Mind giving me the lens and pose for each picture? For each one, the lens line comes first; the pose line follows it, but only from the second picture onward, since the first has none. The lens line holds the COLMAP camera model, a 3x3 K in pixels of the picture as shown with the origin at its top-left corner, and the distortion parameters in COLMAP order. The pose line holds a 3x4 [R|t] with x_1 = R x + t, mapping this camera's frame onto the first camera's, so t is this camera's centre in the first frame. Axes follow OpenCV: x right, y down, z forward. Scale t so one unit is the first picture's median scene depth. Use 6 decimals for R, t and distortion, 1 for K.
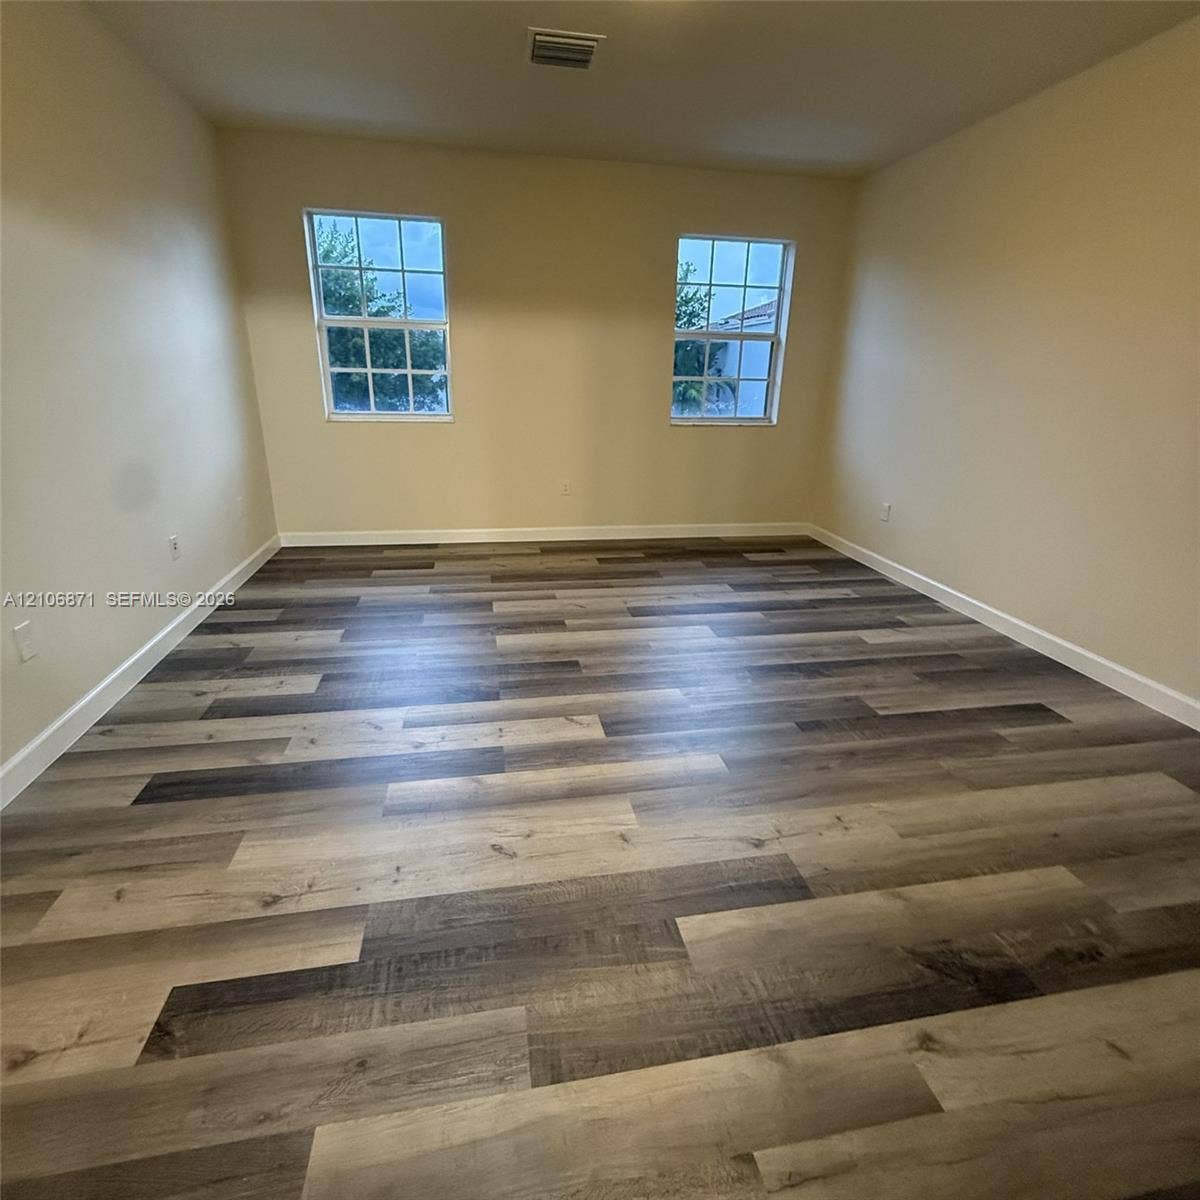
lens RADIAL K [[631.5, 0, 600.0], [0, 631.5, 600.0], [0, 0, 1]] dist [-0.001468, -0.000504]
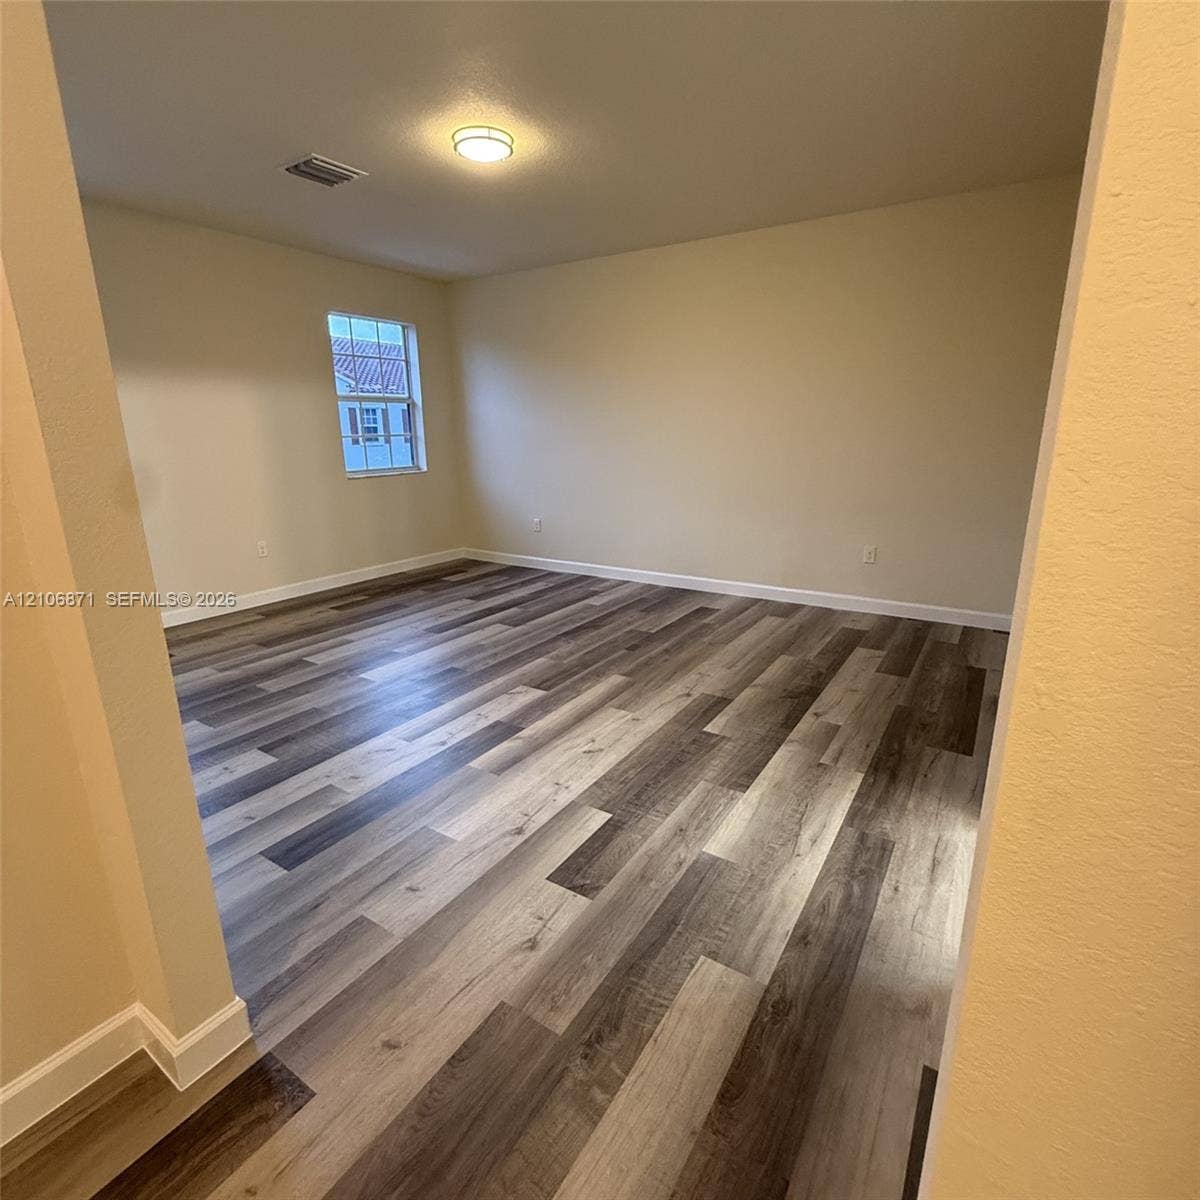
lens RADIAL K [[631.5, 0, 600.0], [0, 631.5, 600.0], [0, 0, 1]] dist [-0.001468, -0.000504]
pose [[0.688373, -0.218592, 0.691636, -0.740483], [0.270565, 0.962073, 0.034776, 0.008894], [-0.673007, 0.163193, 0.721408, -0.086578]]
